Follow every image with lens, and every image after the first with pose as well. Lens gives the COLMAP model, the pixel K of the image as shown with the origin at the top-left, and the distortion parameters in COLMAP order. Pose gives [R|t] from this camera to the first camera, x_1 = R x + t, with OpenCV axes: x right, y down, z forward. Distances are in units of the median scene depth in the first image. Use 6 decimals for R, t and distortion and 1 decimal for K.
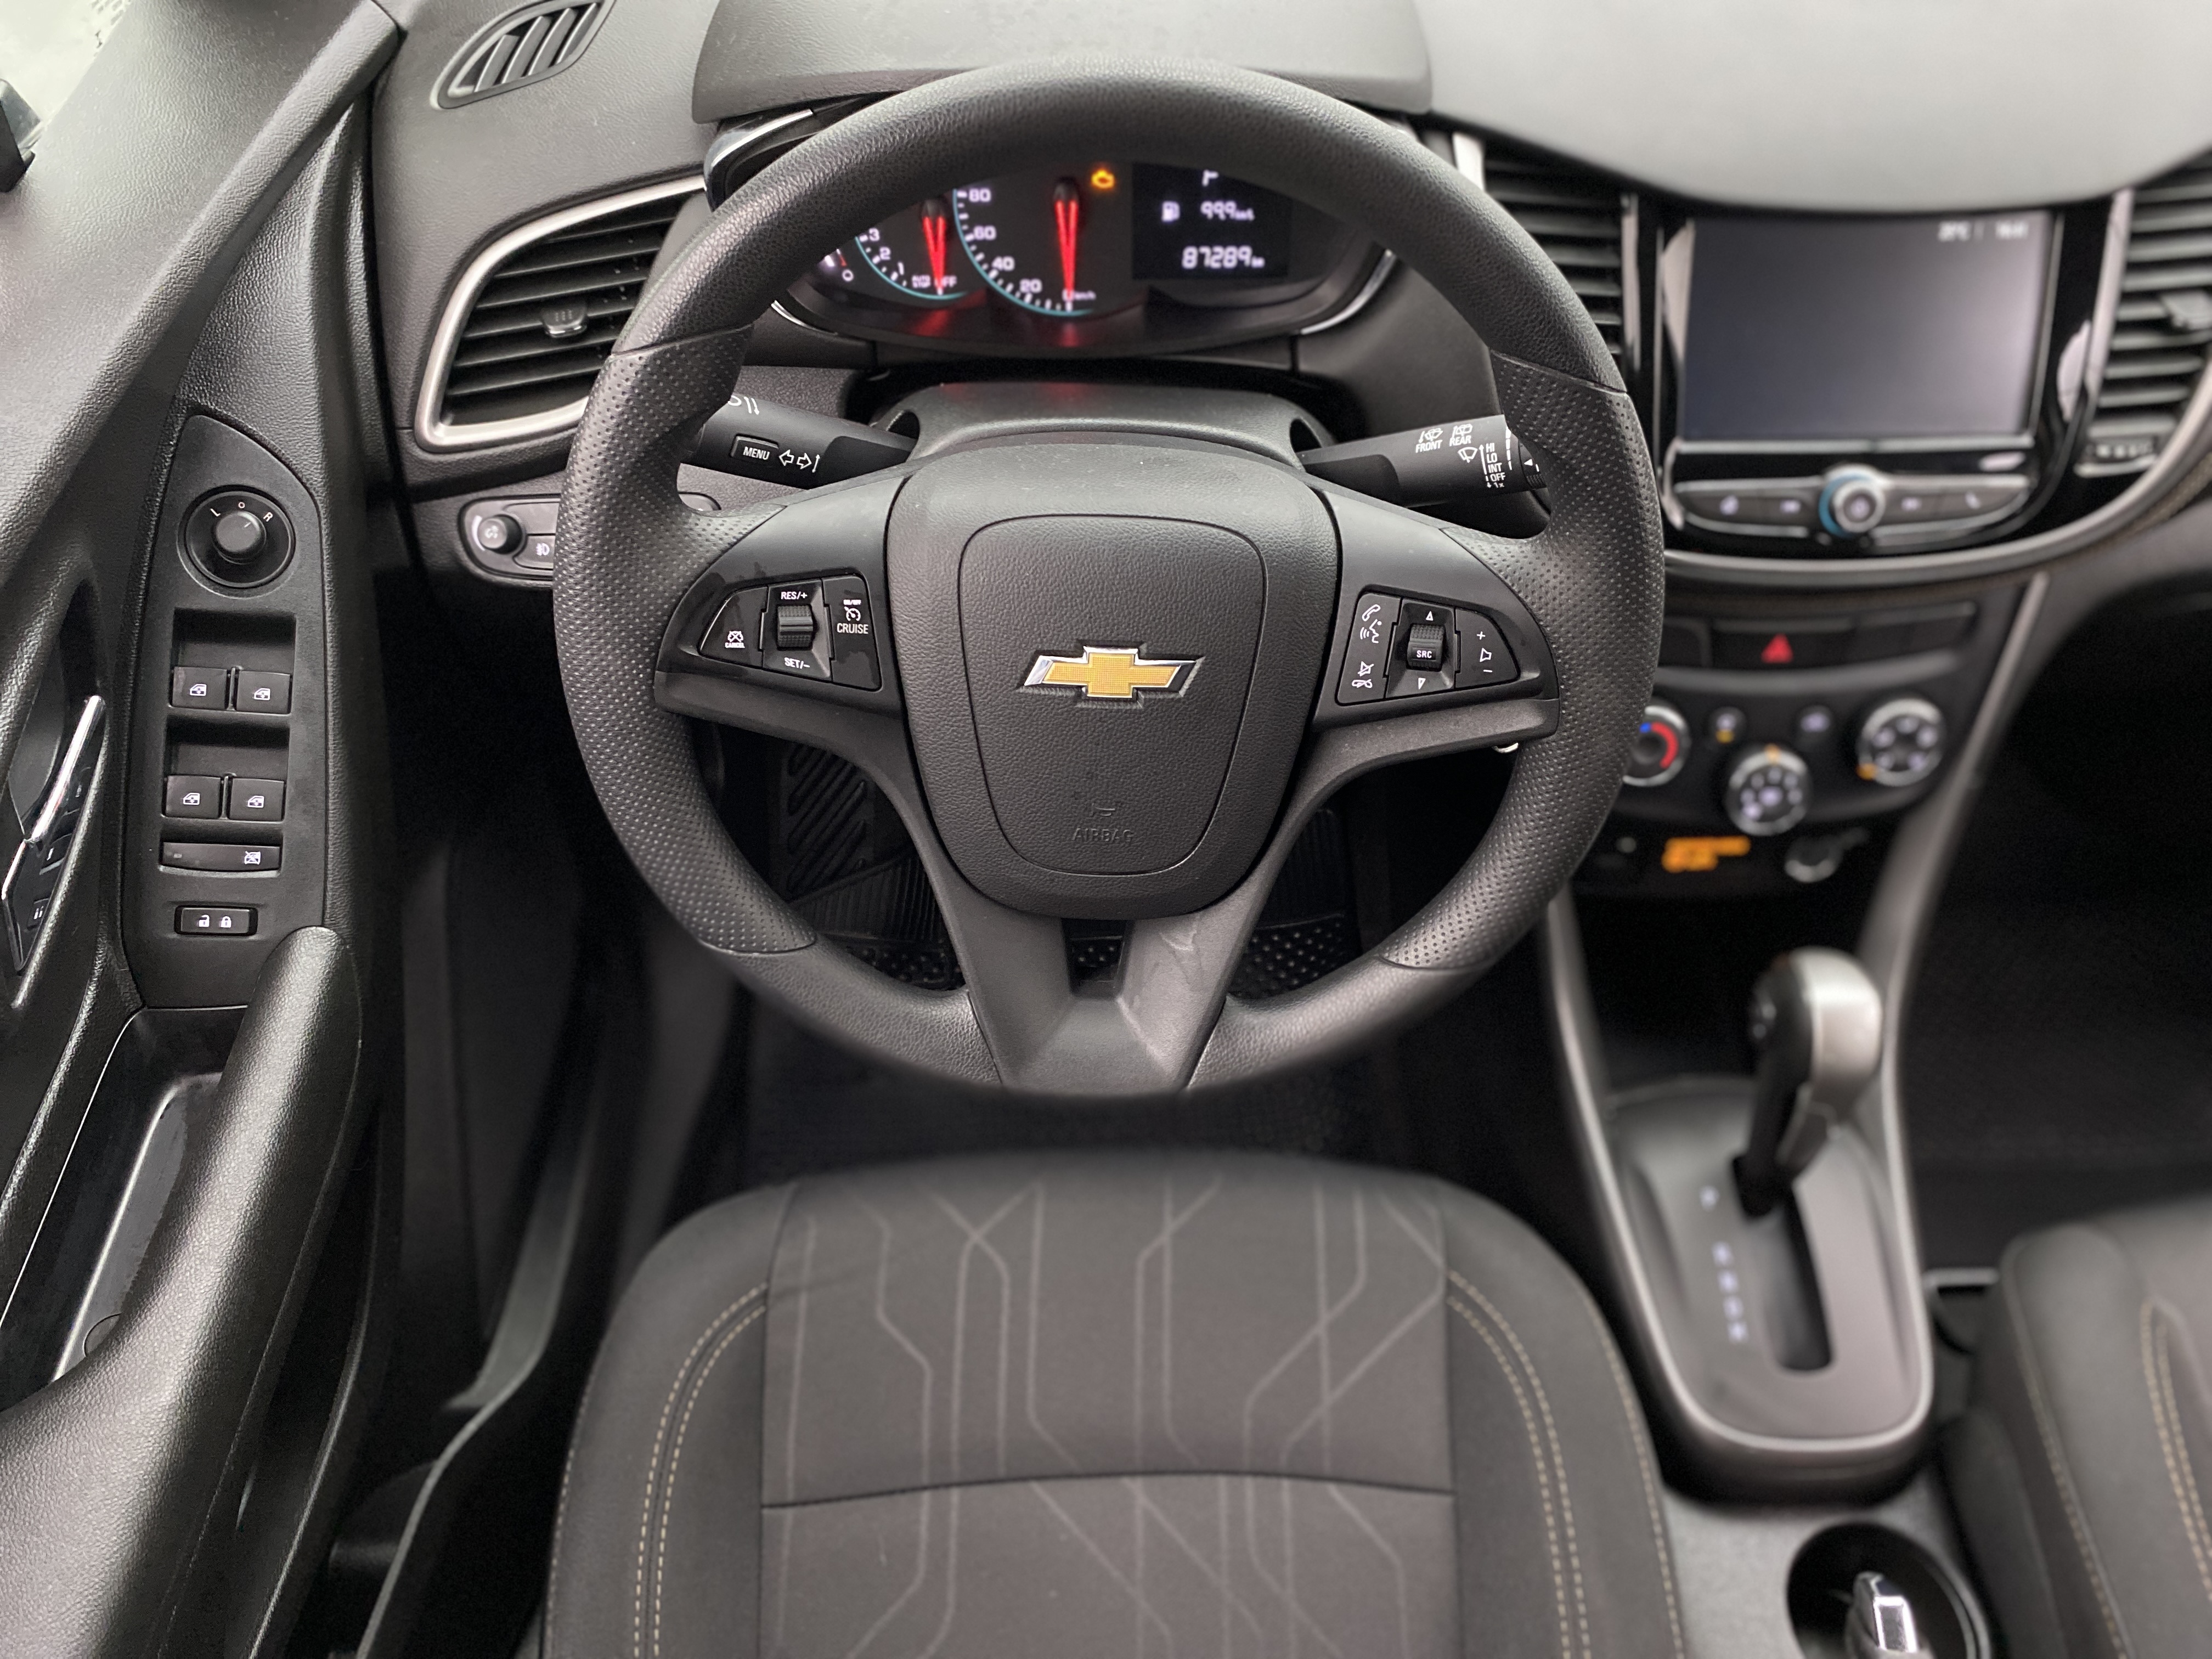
lens RADIAL K [[1704.8, 0, 1118.6], [0, 1704.8, 830.8], [0, 0, 1]] dist [0.064810, -0.130364]
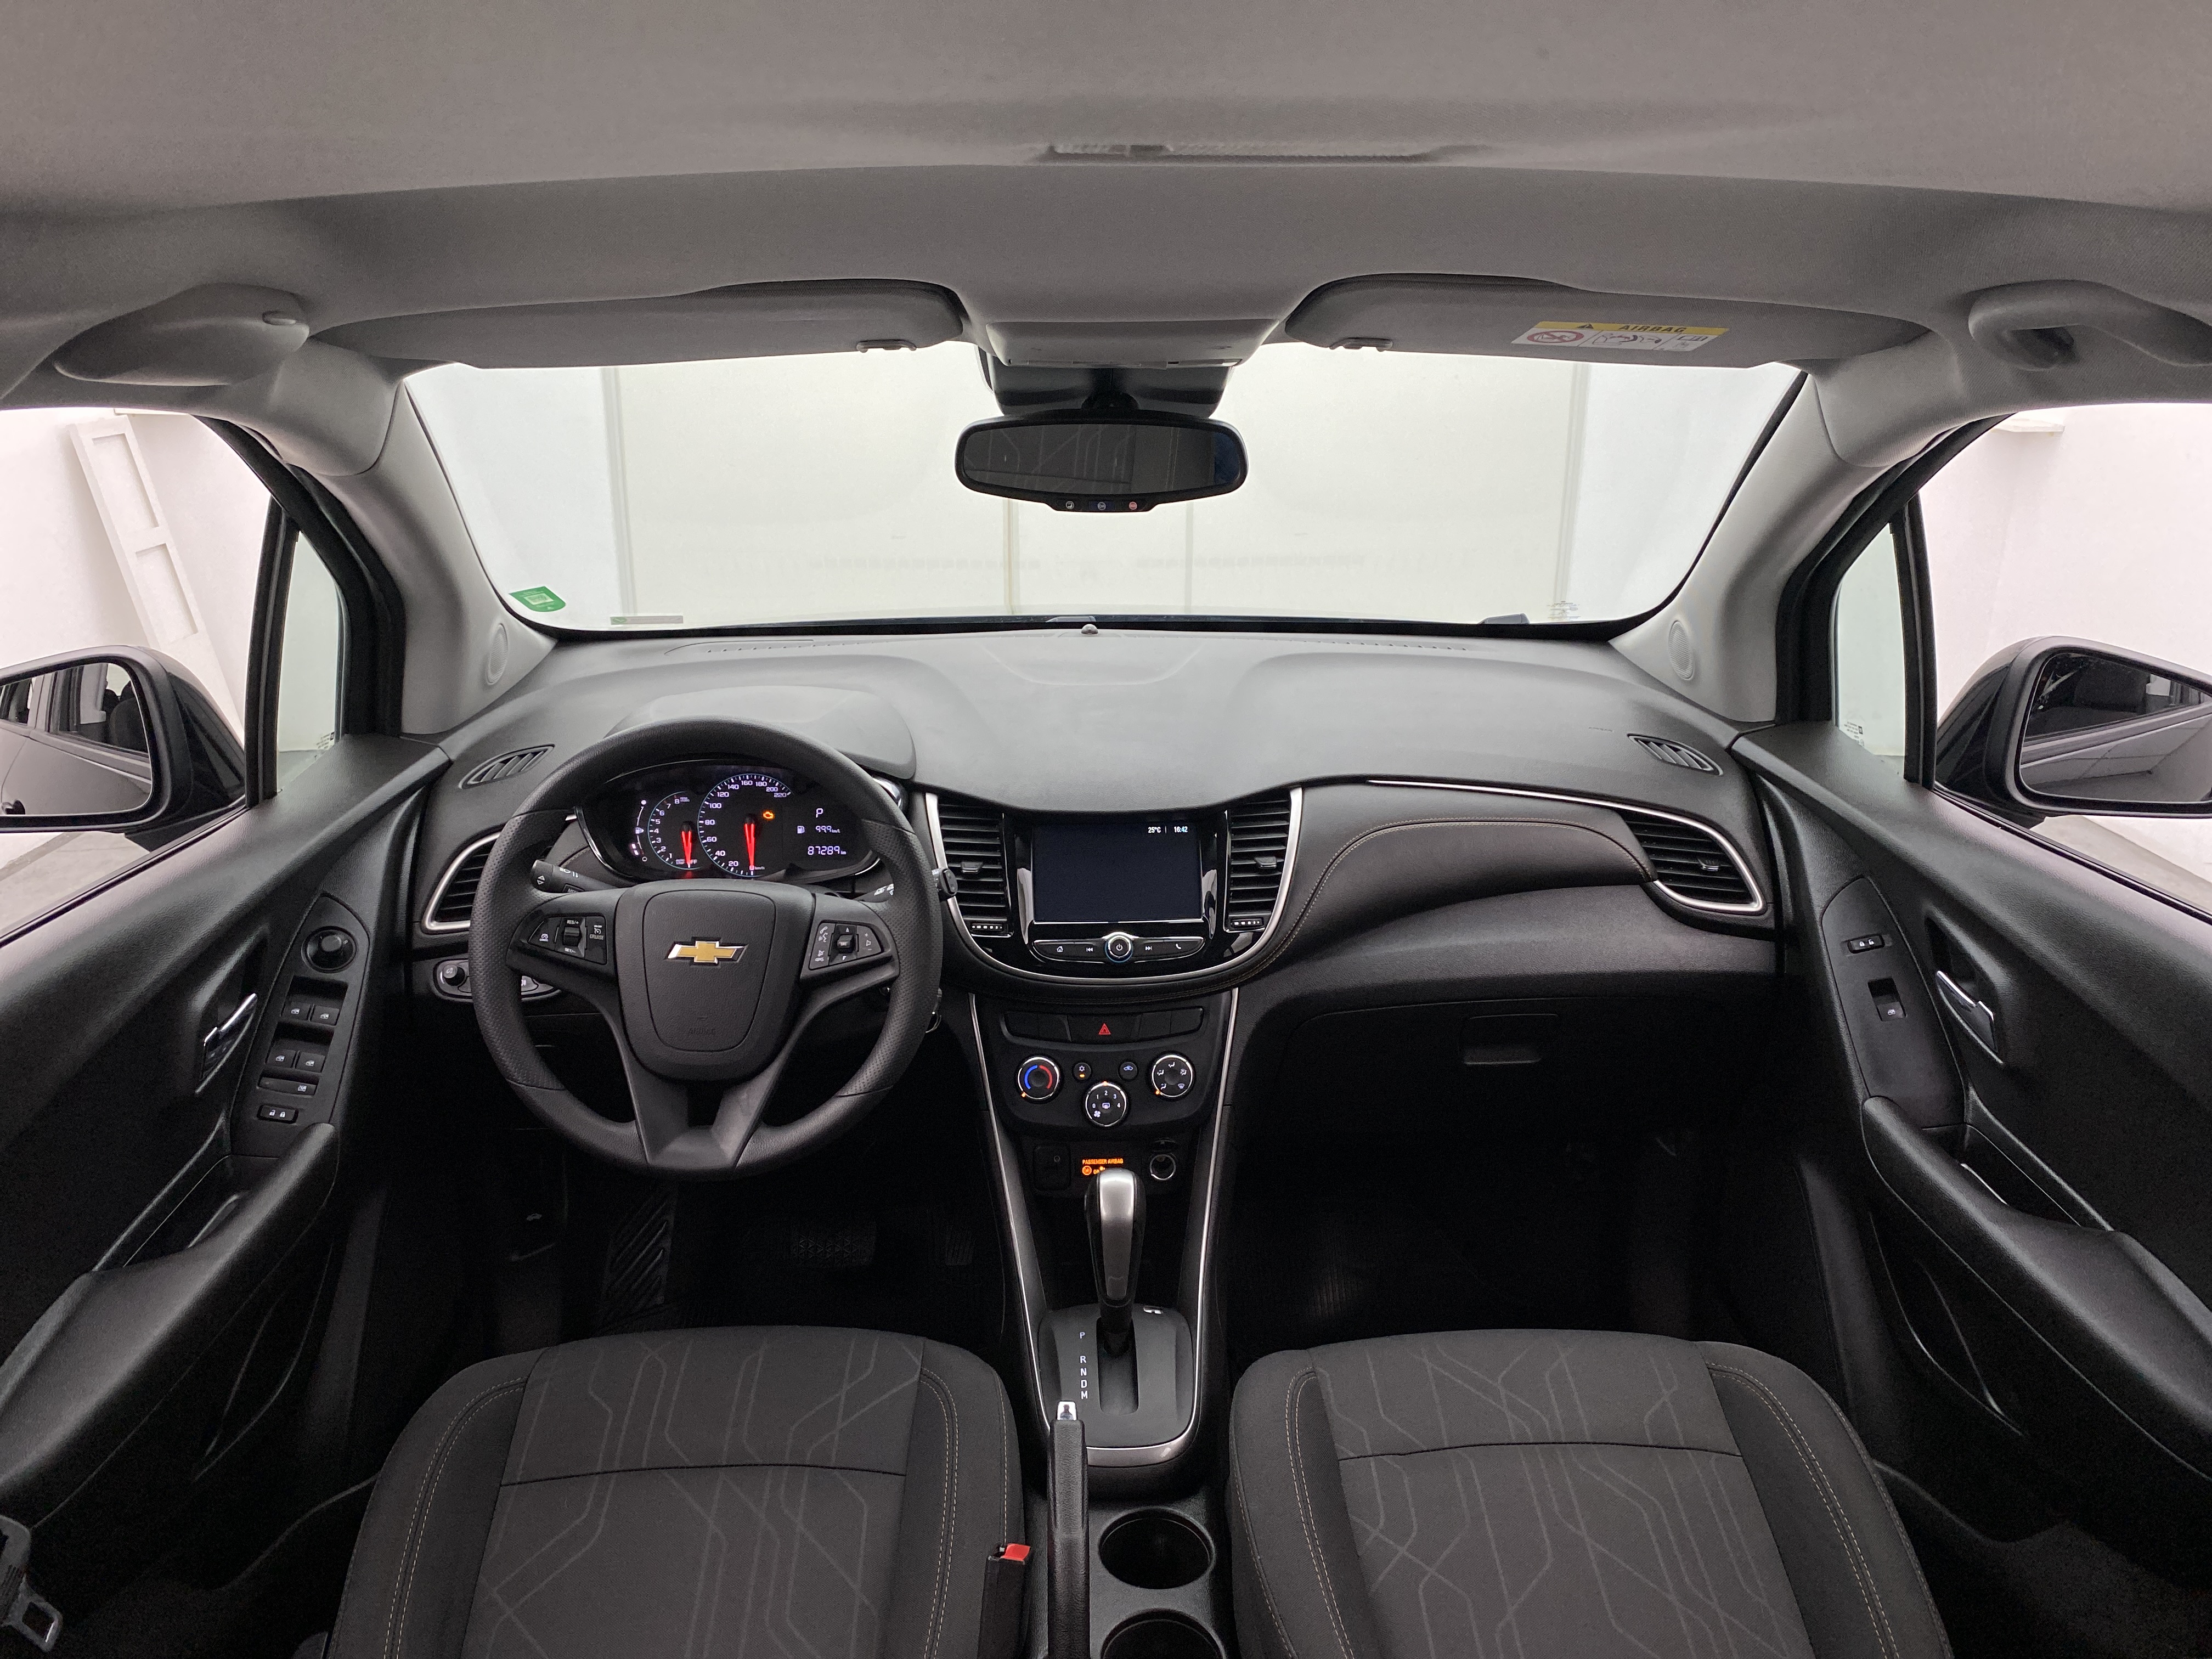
lens RADIAL K [[1661.0, 0, 1109.4], [0, 1661.0, 827.2], [0, 0, 1]] dist [0.183648, -0.479160]
pose [[0.999938, -0.009142, 0.006339, 0.409293], [0.011098, 0.859367, -0.511239, 0.720764], [-0.000774, 0.511278, 0.859415, -0.813329]]
